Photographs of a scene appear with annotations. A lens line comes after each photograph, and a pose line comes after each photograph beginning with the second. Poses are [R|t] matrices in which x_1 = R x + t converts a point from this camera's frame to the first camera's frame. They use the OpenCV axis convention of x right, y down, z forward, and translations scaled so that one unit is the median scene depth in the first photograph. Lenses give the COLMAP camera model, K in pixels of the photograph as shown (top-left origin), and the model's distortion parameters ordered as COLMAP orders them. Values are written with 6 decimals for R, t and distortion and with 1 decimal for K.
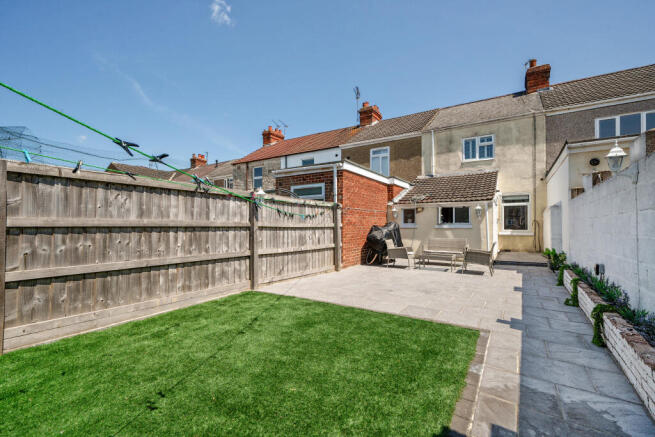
lens RADIAL K [[287.9, 0, 329.7], [0, 287.9, 219.7], [0, 0, 1]] dist [-0.004349, -0.000611]
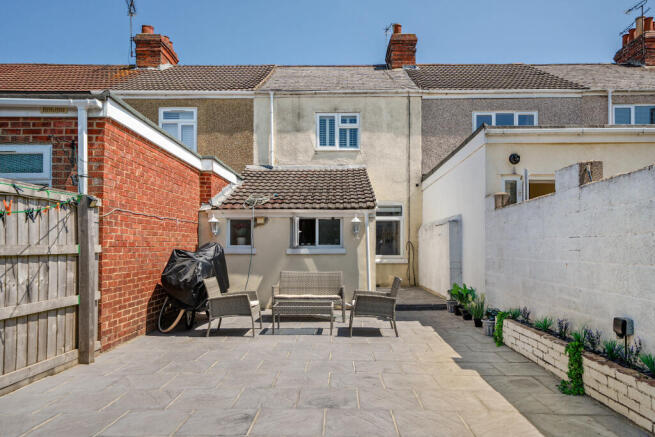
lens RADIAL K [[444.0, 0, 348.4], [0, 444.0, 239.4], [0, 0, 1]] dist [0.024668, -0.001078]
pose [[0.848462, 0.010100, 0.529160, 0.003121], [-0.009381, 0.999948, -0.004043, 0.002975], [-0.529173, -0.001534, 0.848513, 0.192035]]
